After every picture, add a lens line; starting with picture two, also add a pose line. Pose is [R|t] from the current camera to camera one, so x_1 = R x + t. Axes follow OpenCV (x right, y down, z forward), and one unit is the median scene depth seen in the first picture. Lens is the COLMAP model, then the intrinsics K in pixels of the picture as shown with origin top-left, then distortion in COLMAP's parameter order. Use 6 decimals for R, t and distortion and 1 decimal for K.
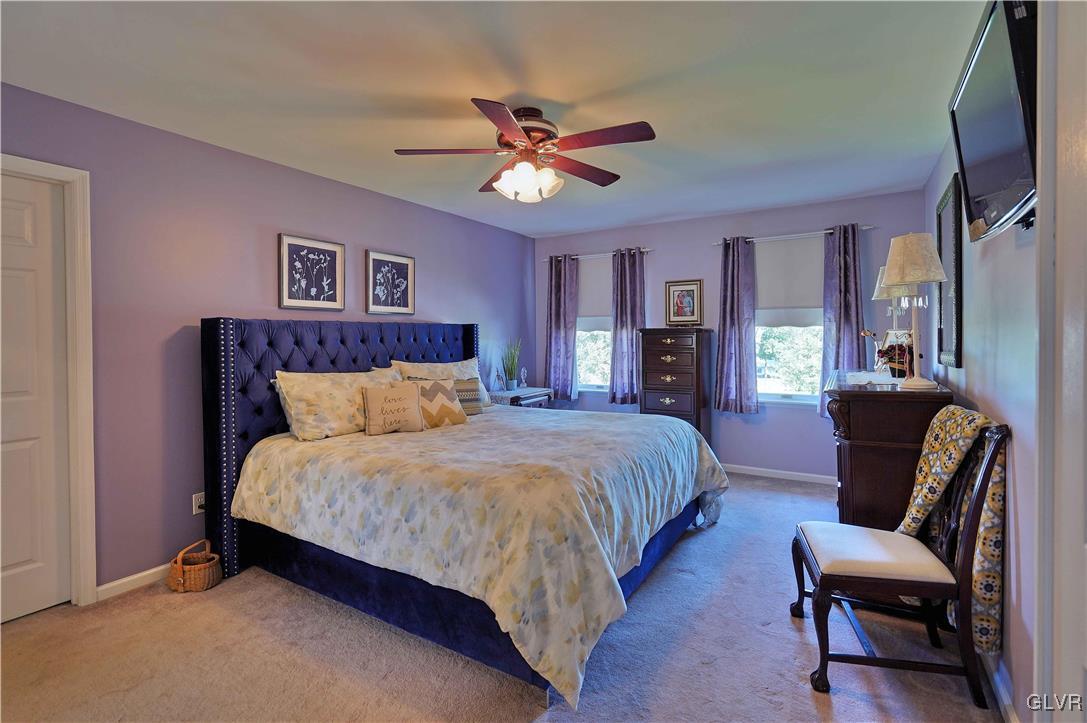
lens RADIAL K [[495.6, 0, 542.4], [0, 495.6, 347.9], [0, 0, 1]] dist [-0.001832, 0.000135]
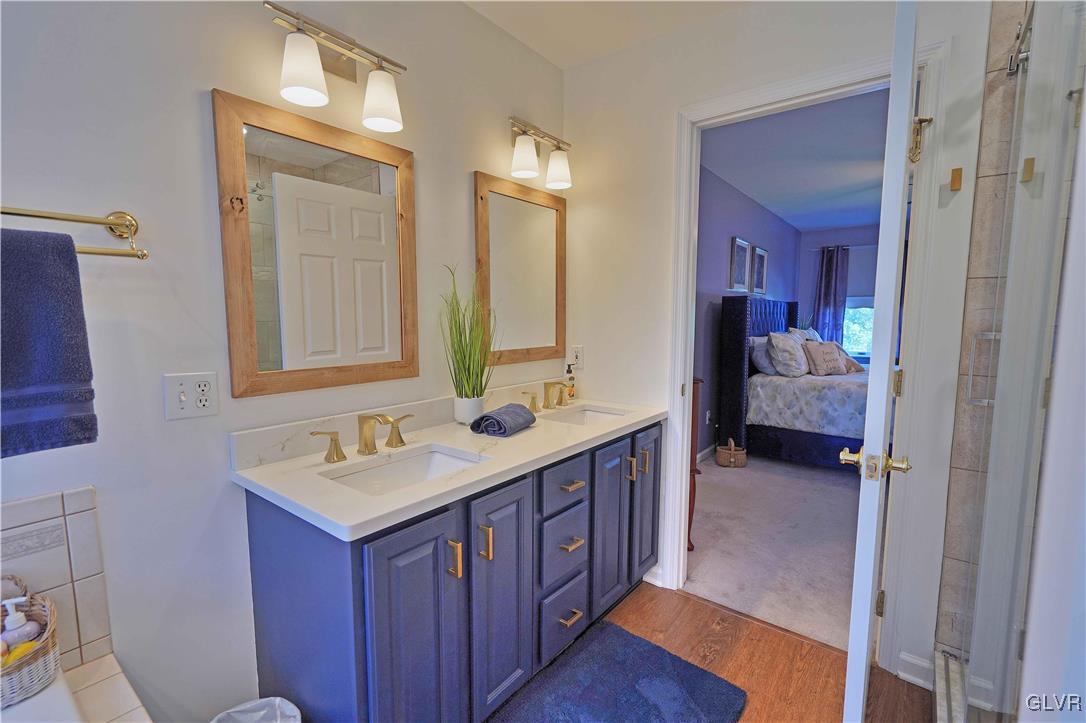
lens RADIAL K [[495.1, 0, 541.9], [0, 495.1, 347.9], [0, 0, 1]] dist [-0.001832, 0.000135]
pose [[0.995768, 0.019026, -0.089912, -1.095746], [-0.014738, 0.998733, 0.048116, 0.033434], [0.090714, -0.046588, 0.994787, -0.582517]]
